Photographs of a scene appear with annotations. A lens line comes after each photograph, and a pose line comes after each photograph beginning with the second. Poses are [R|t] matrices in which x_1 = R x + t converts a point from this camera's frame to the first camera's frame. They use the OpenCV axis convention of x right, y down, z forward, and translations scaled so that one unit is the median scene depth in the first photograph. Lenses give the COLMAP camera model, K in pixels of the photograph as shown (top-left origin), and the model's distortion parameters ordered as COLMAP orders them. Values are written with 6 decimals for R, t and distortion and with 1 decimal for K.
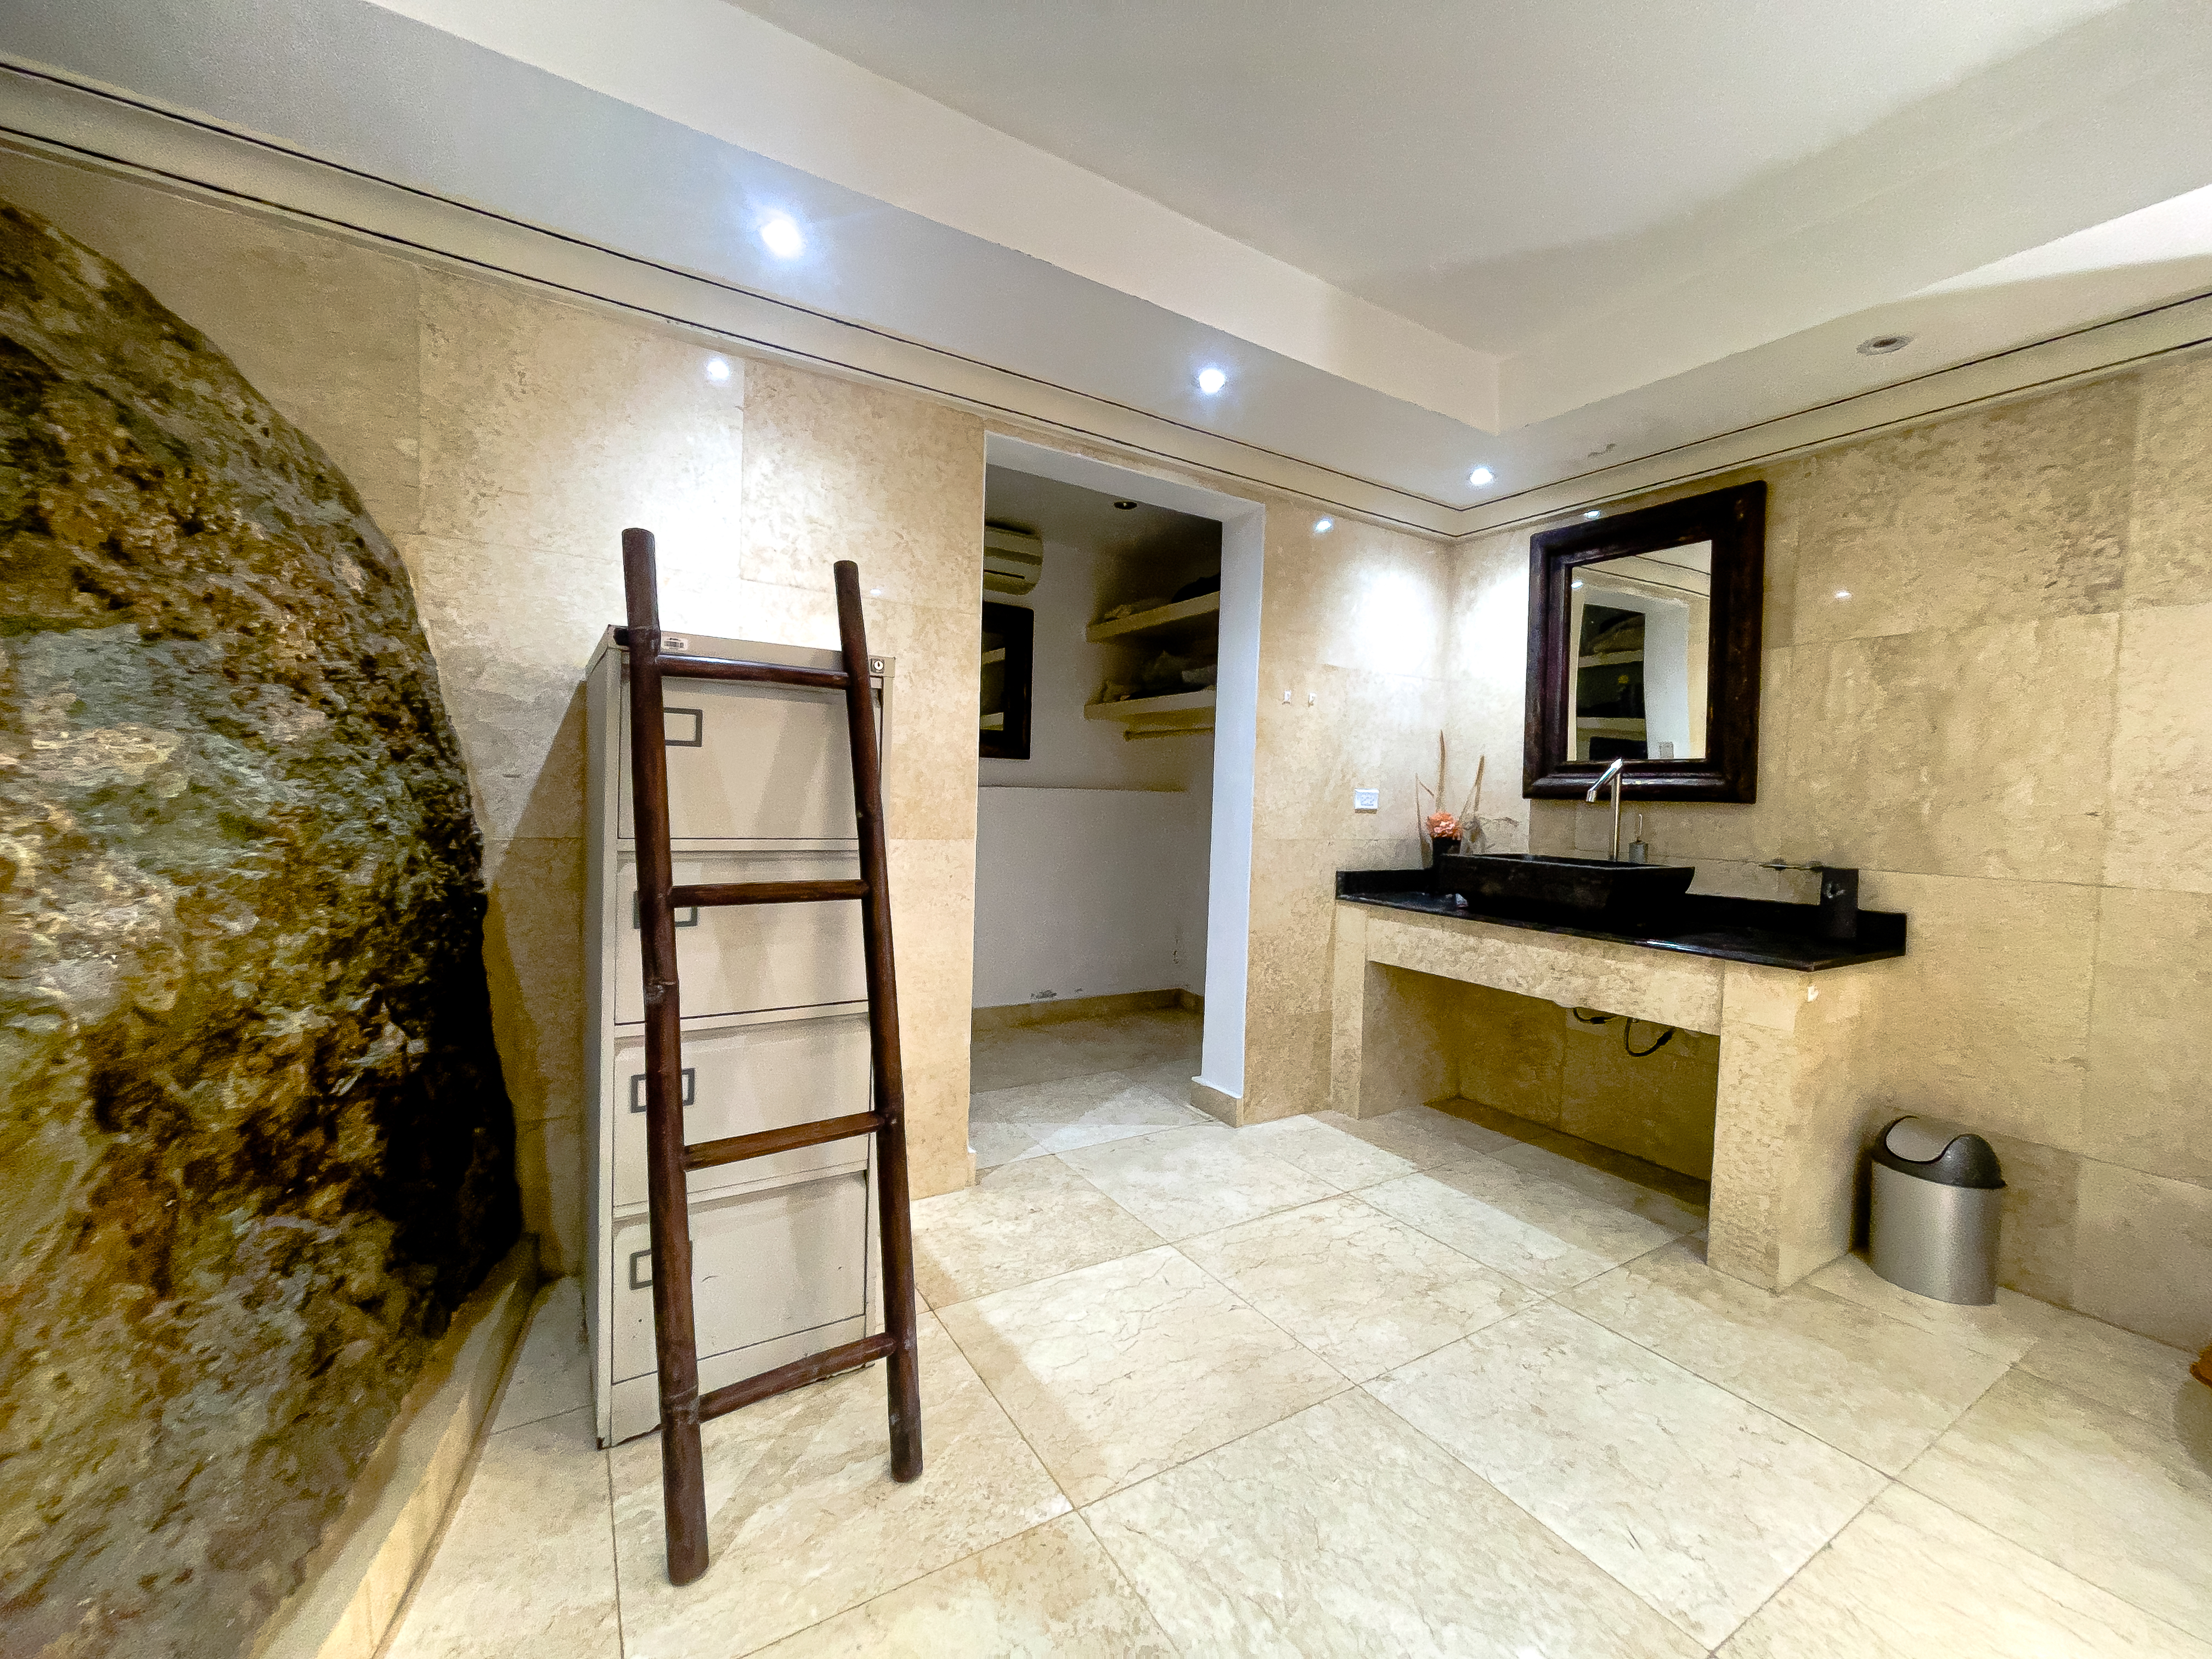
lens RADIAL K [[901.9, 0, 1108.6], [0, 901.9, 833.3], [0, 0, 1]] dist [-0.000486, 0.000480]
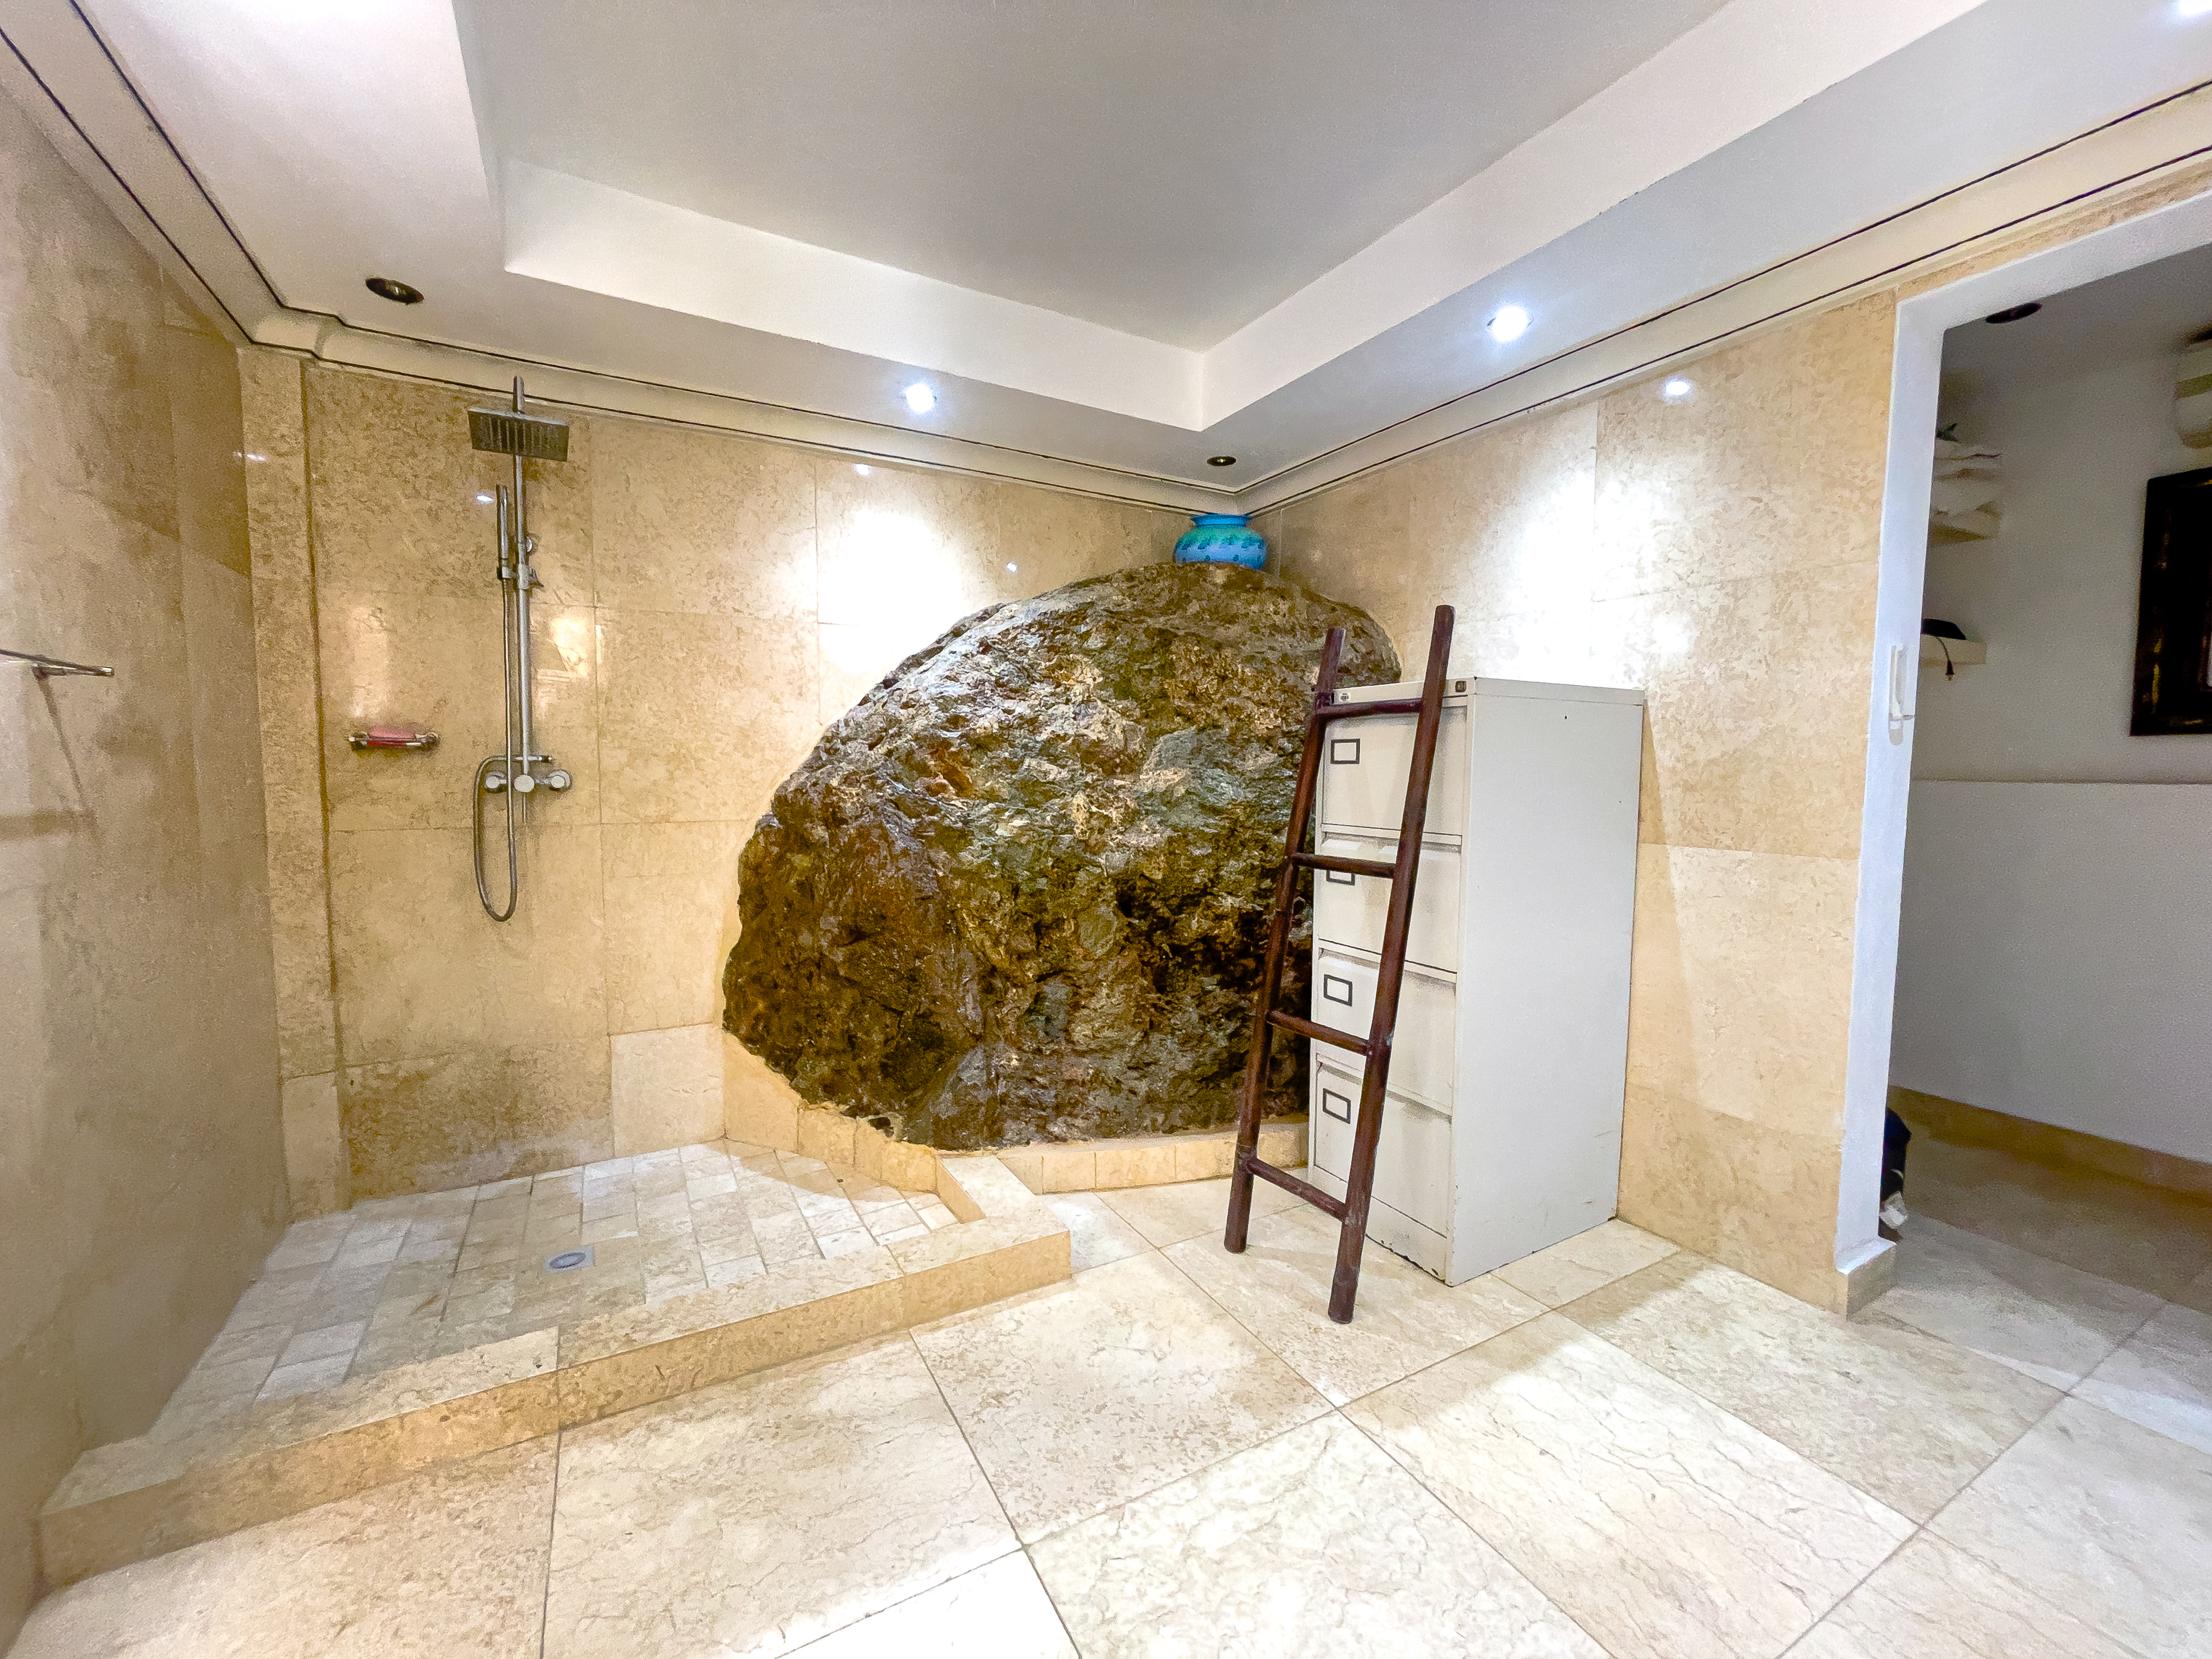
lens RADIAL K [[901.9, 0, 1107.3], [0, 901.9, 828.7], [0, 0, 1]] dist [-0.000486, 0.000480]
pose [[-0.050133, 0.038914, -0.997984, 1.226427], [-0.049086, 0.997937, 0.041378, -0.036936], [0.997536, 0.051062, -0.048119, 0.791391]]
